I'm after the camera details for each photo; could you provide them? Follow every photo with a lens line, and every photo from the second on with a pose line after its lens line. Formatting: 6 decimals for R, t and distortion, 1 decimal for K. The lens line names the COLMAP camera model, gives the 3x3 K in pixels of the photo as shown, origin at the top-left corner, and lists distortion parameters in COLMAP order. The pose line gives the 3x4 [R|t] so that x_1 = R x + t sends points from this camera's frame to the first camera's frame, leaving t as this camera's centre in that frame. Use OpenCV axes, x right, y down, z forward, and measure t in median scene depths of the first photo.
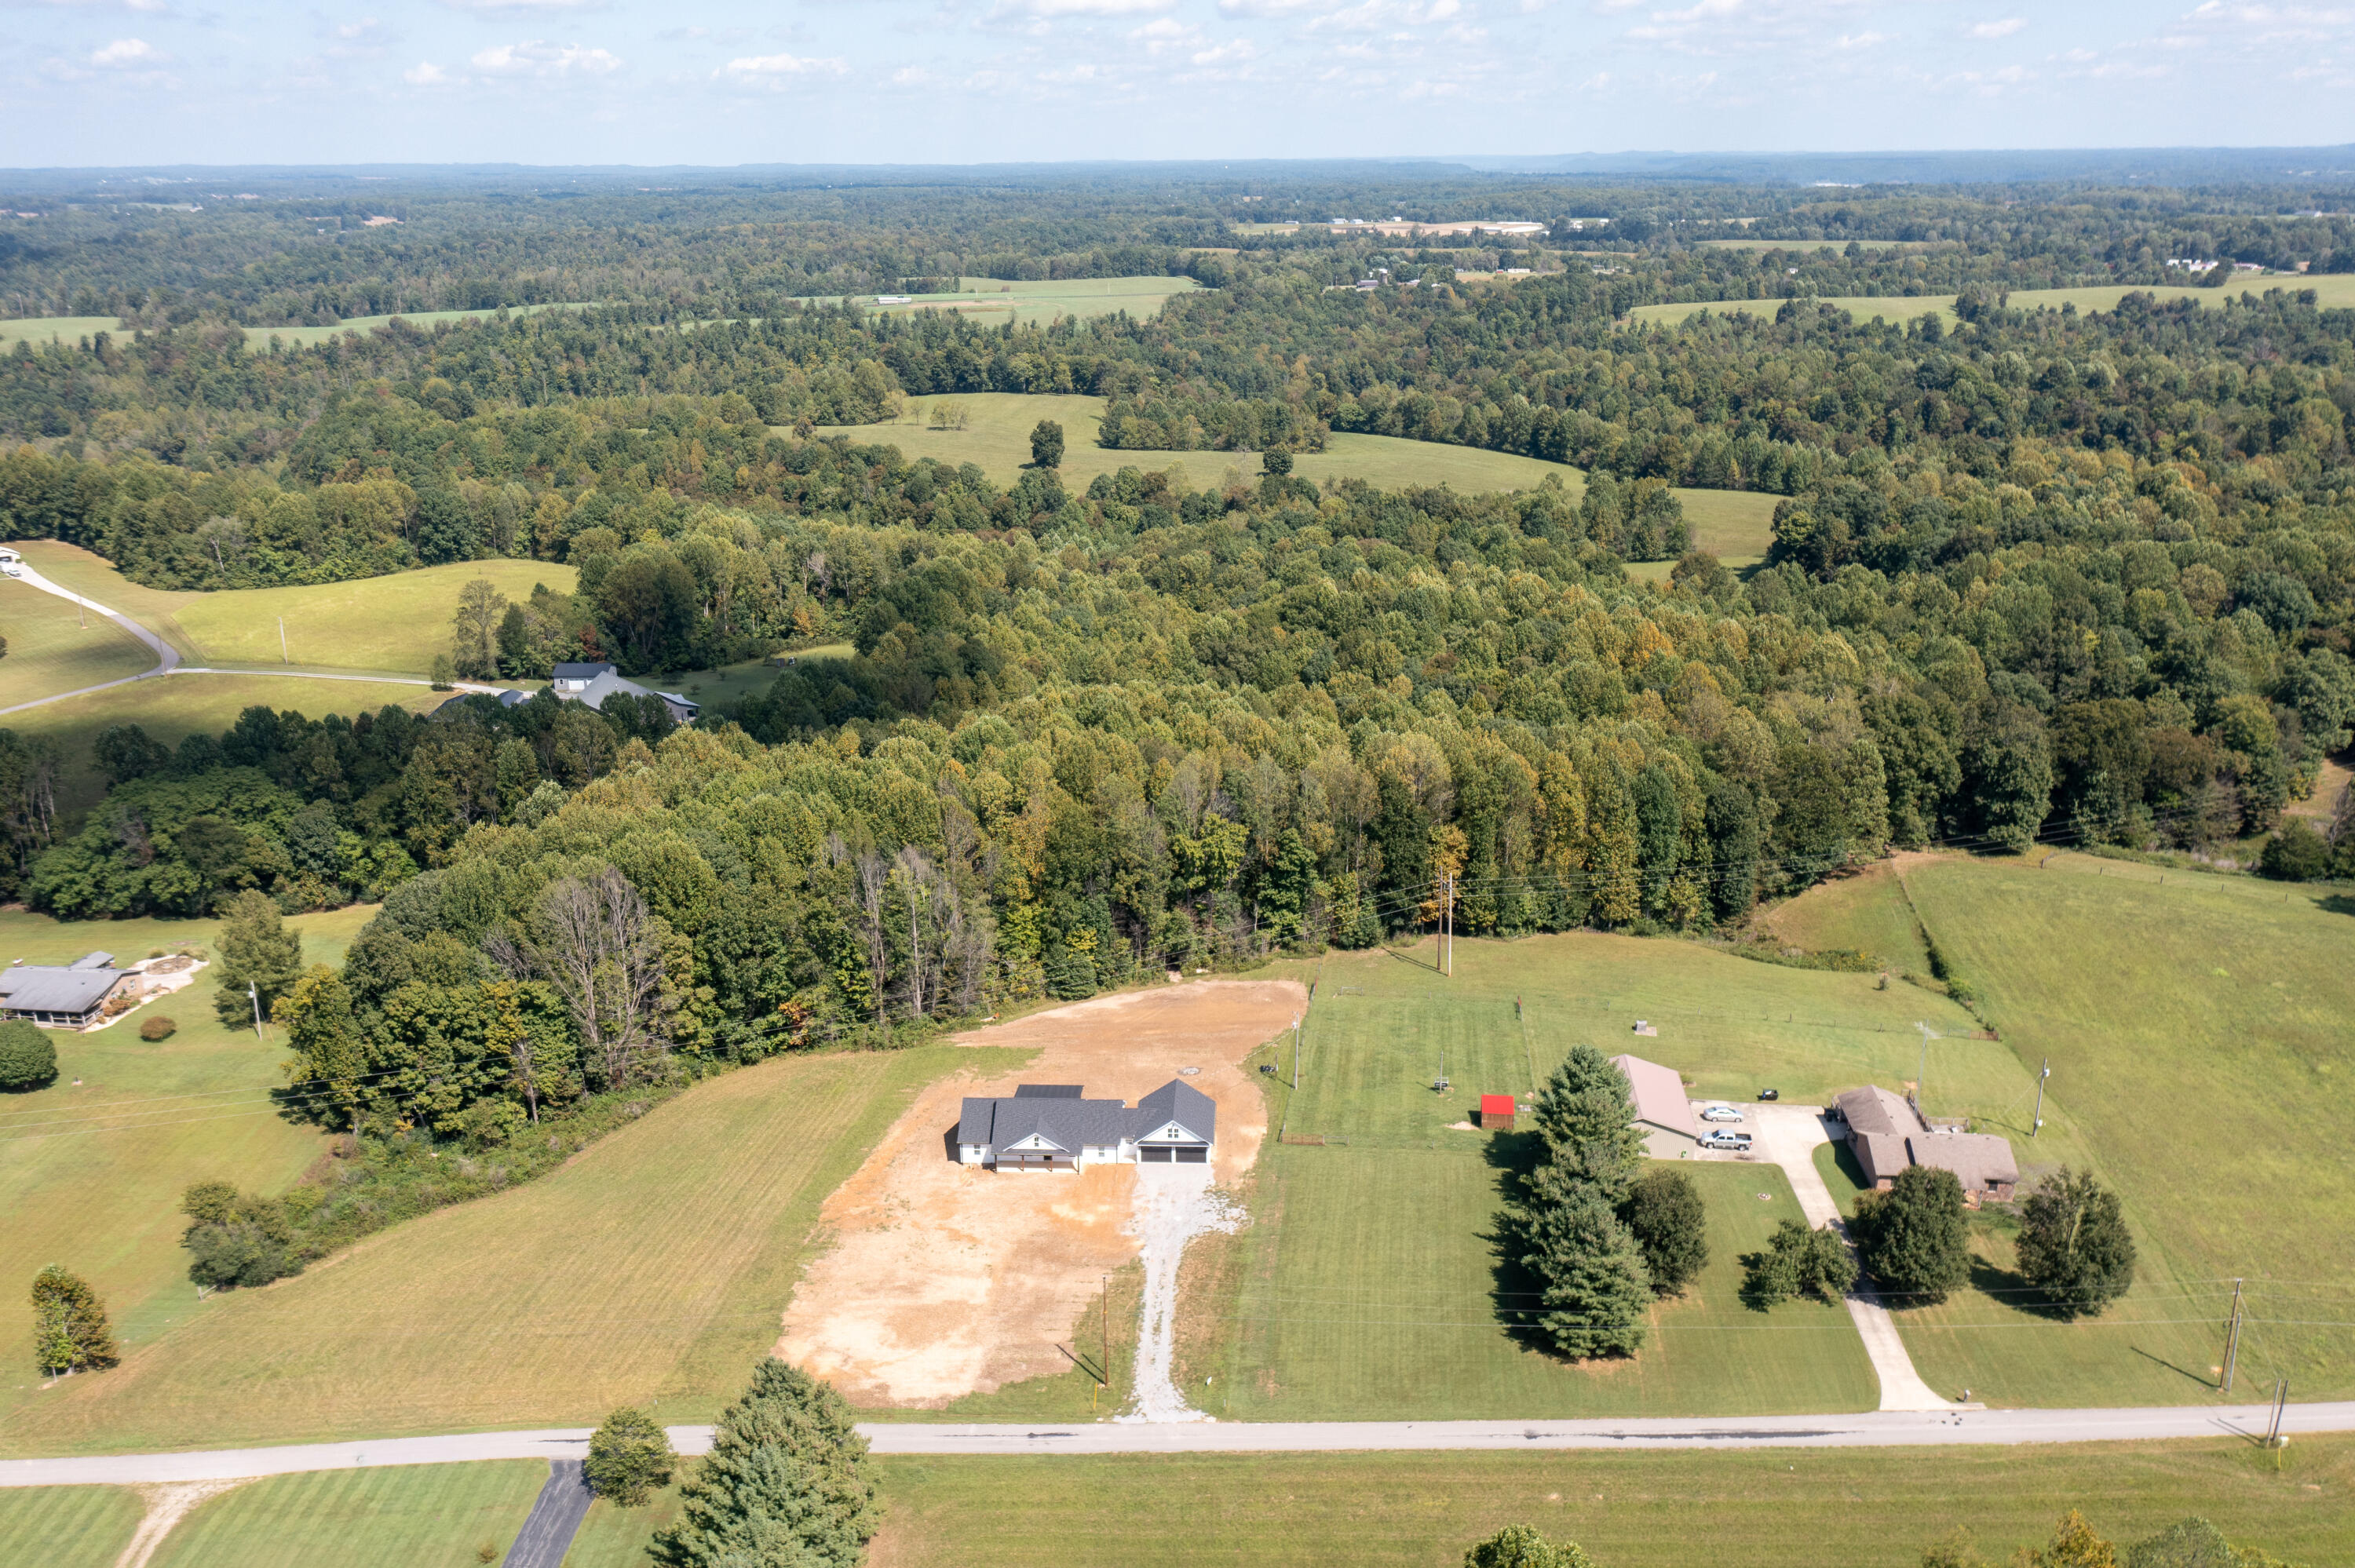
lens RADIAL K [[1871.6, 0, 1173.7], [0, 1871.6, 778.4], [0, 0, 1]] dist [-0.003759, 0.008998]
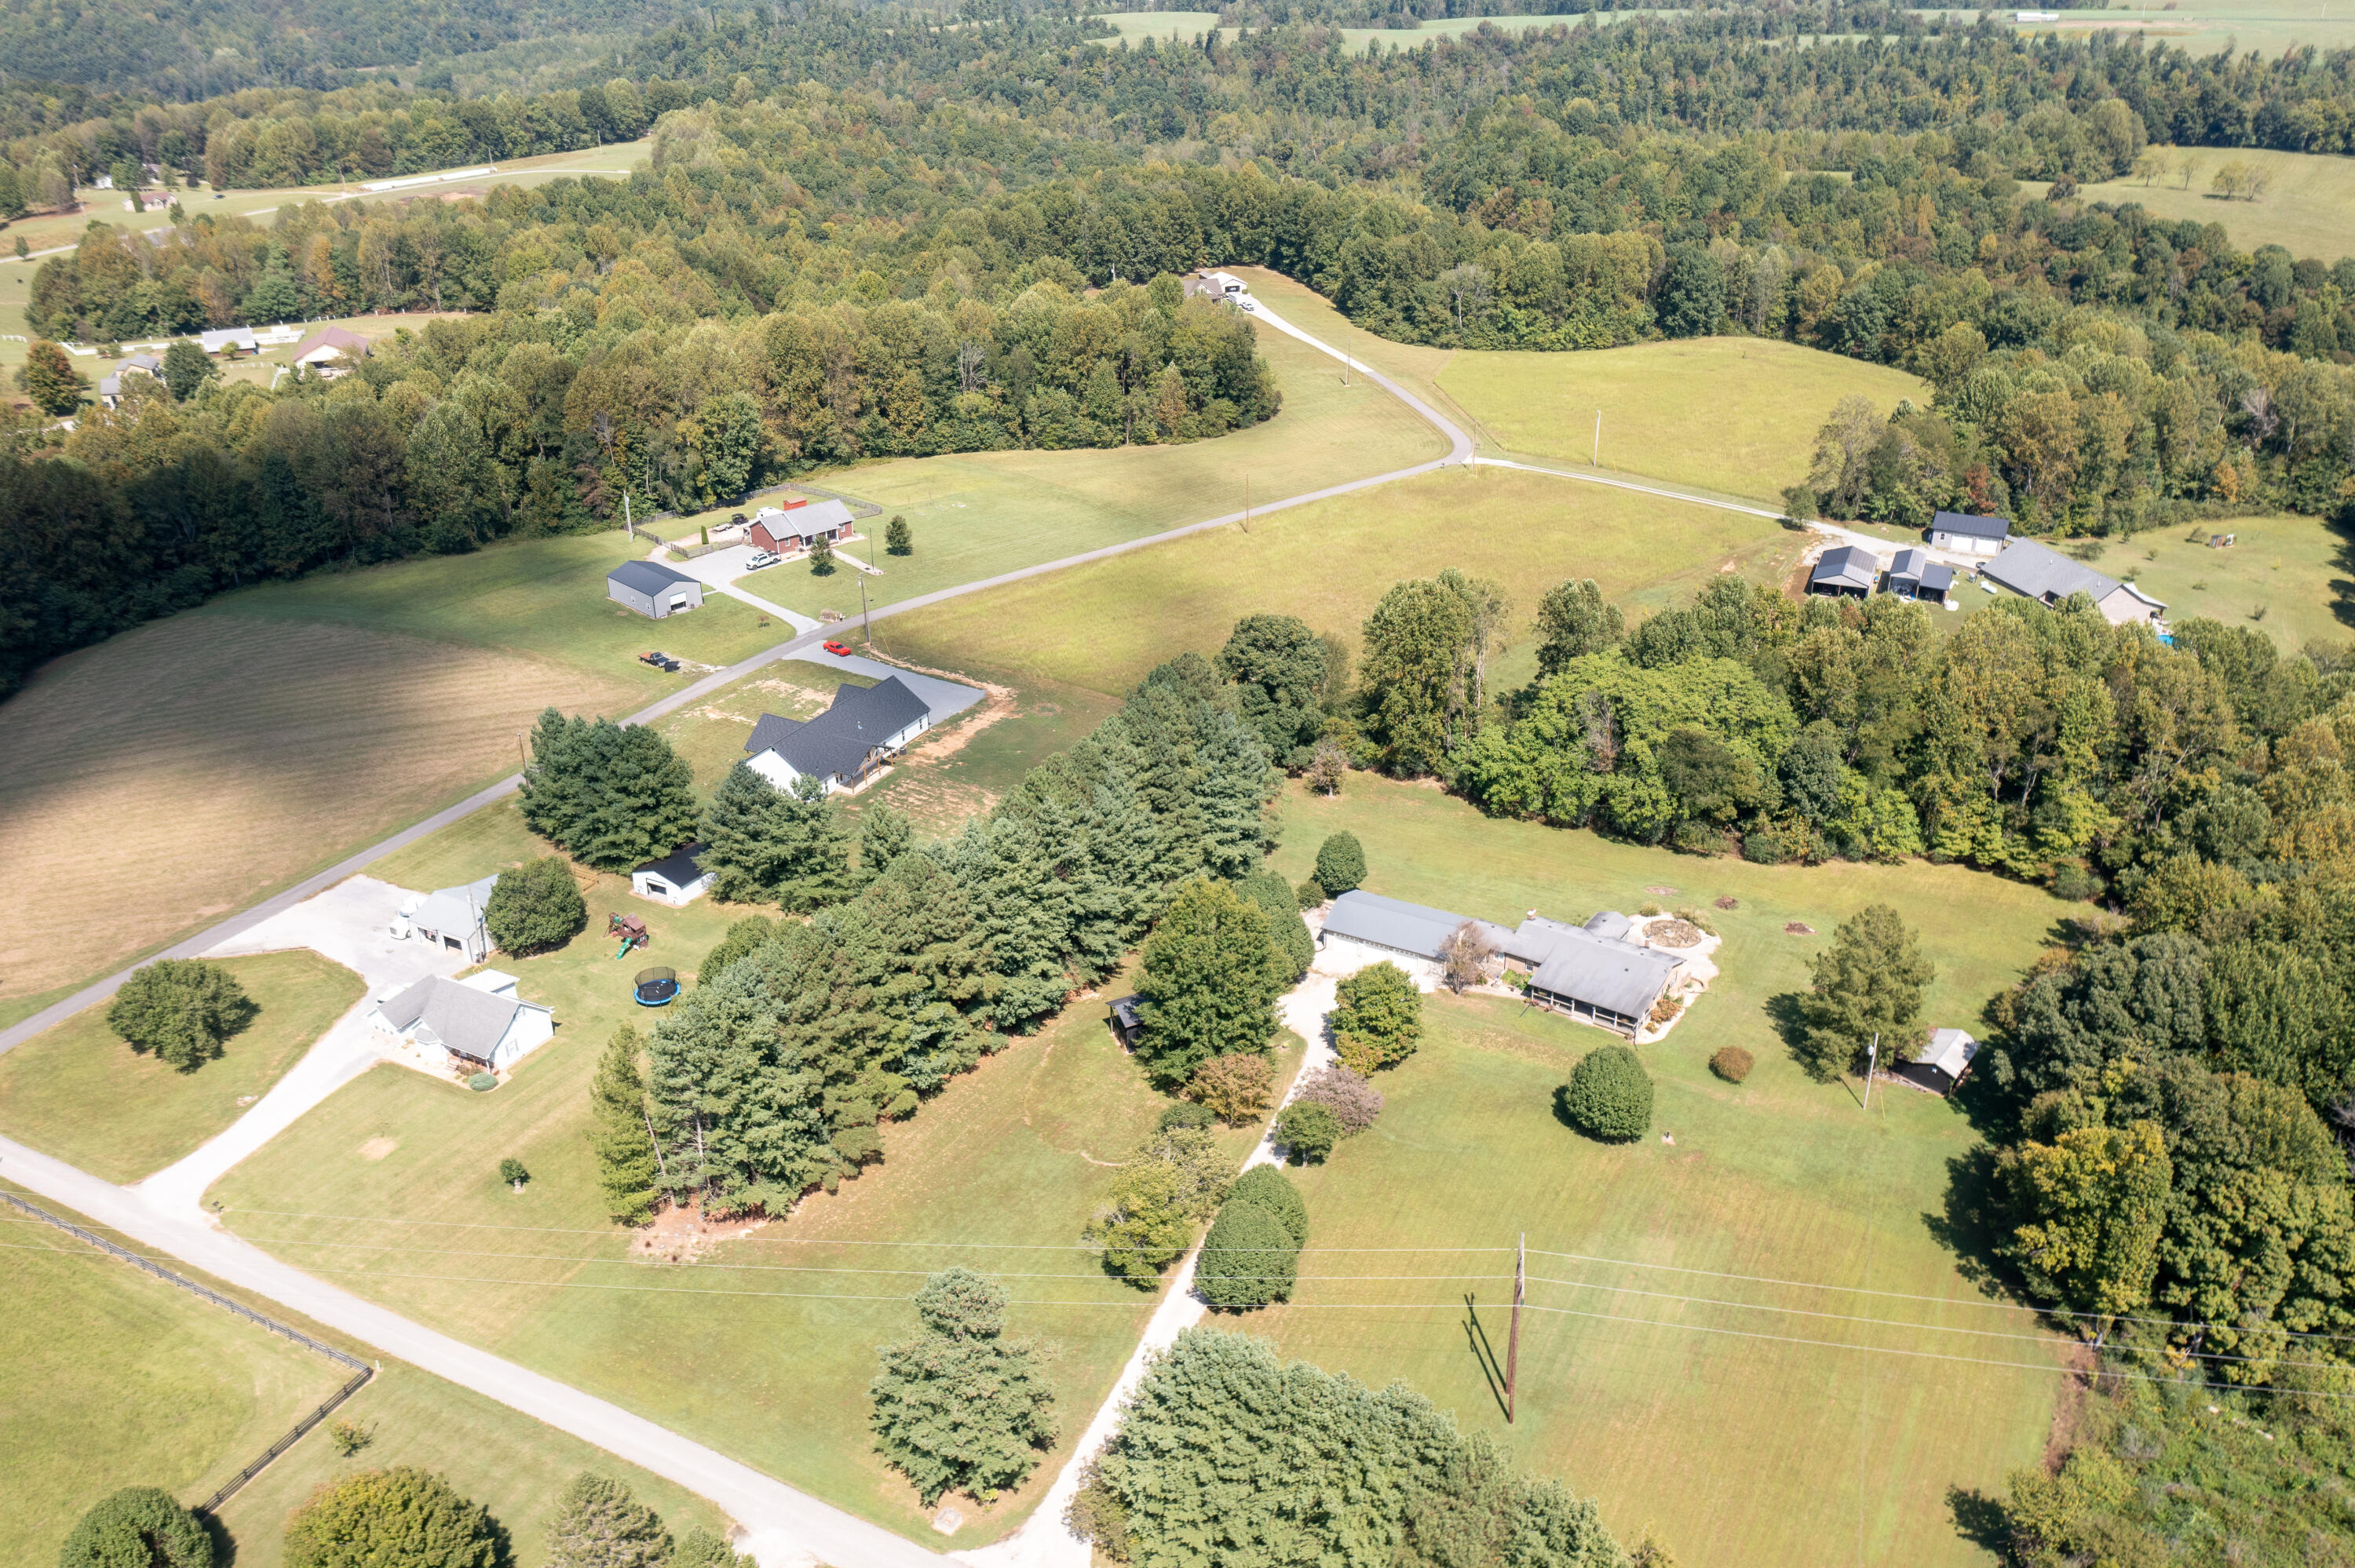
lens RADIAL K [[1880.2, 0, 1177.2], [0, 1880.2, 789.6], [0, 0, 1]] dist [0.001667, -0.009673]
pose [[0.887396, 0.199314, -0.415694, -0.253236], [-0.136956, 0.974976, 0.175112, -0.040683], [0.440194, -0.098462, 0.892488, 0.139178]]
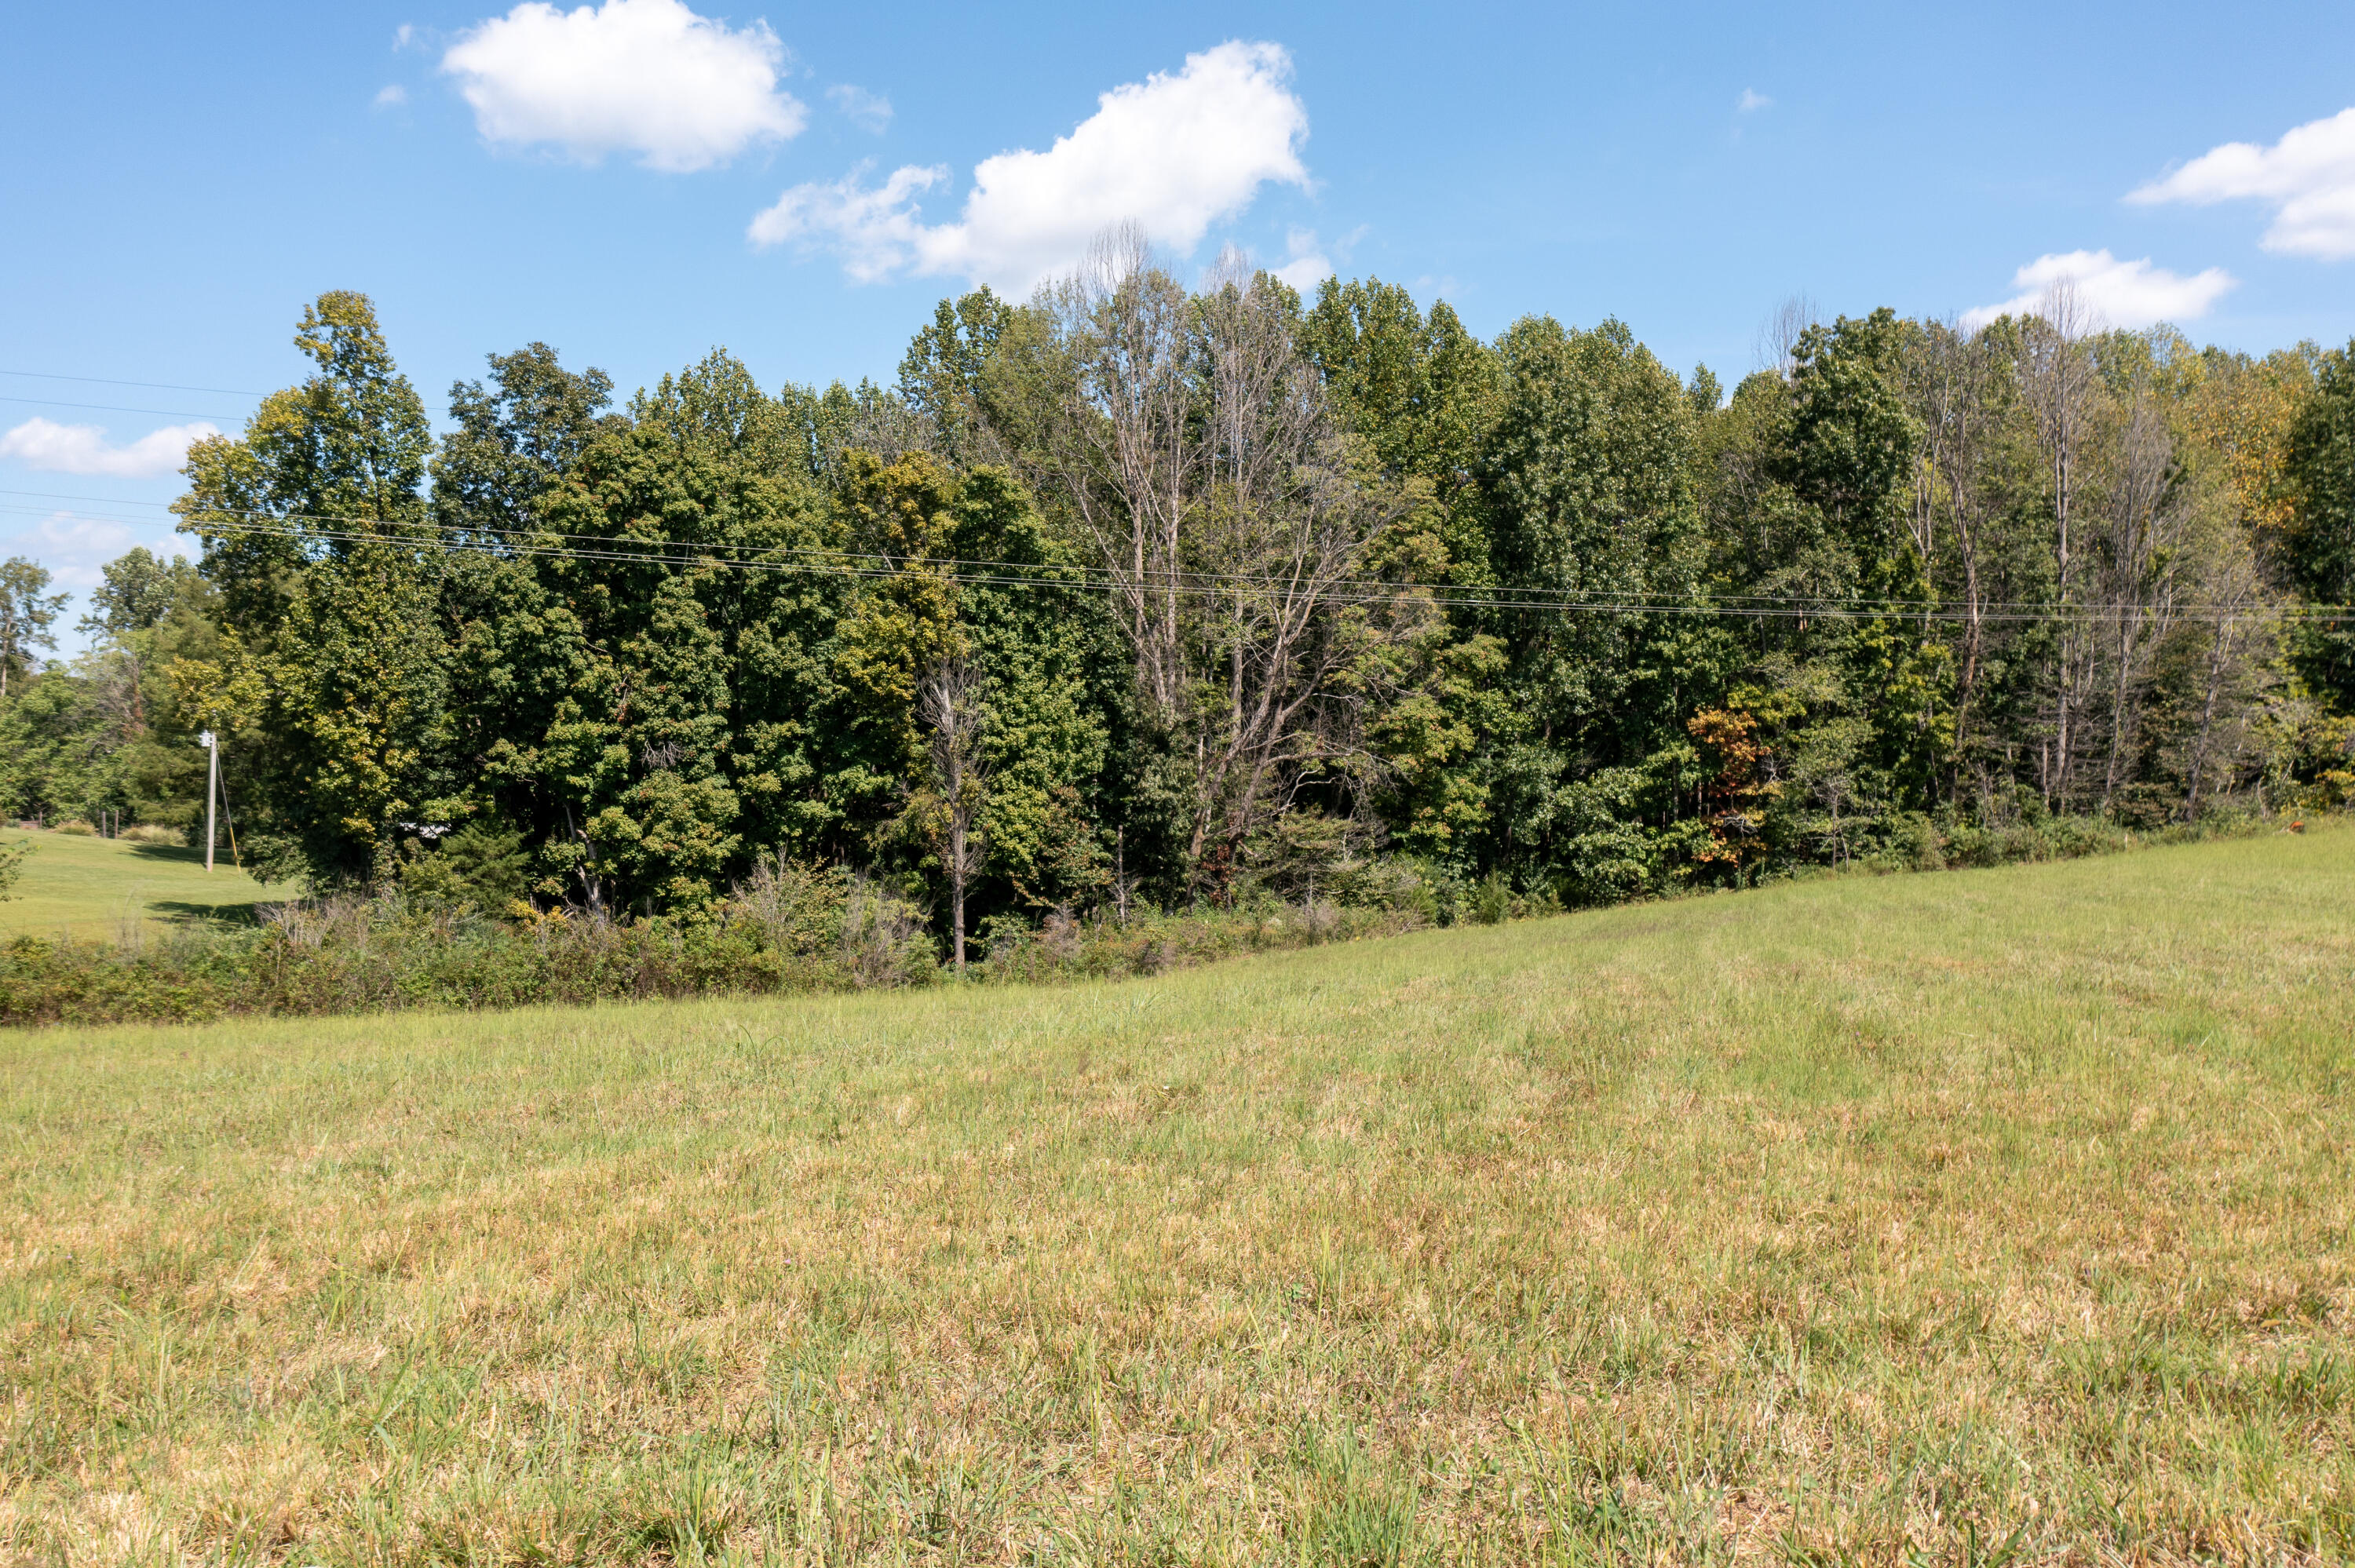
lens RADIAL K [[1893.5, 0, 1182.8], [0, 1893.5, 773.0], [0, 0, 1]] dist [-0.009795, 0.003253]
pose [[0.993530, 0.006476, -0.113383, -0.143812], [-0.040763, 0.952181, -0.302804, 0.129136], [0.106000, 0.305467, 0.946284, 0.374356]]
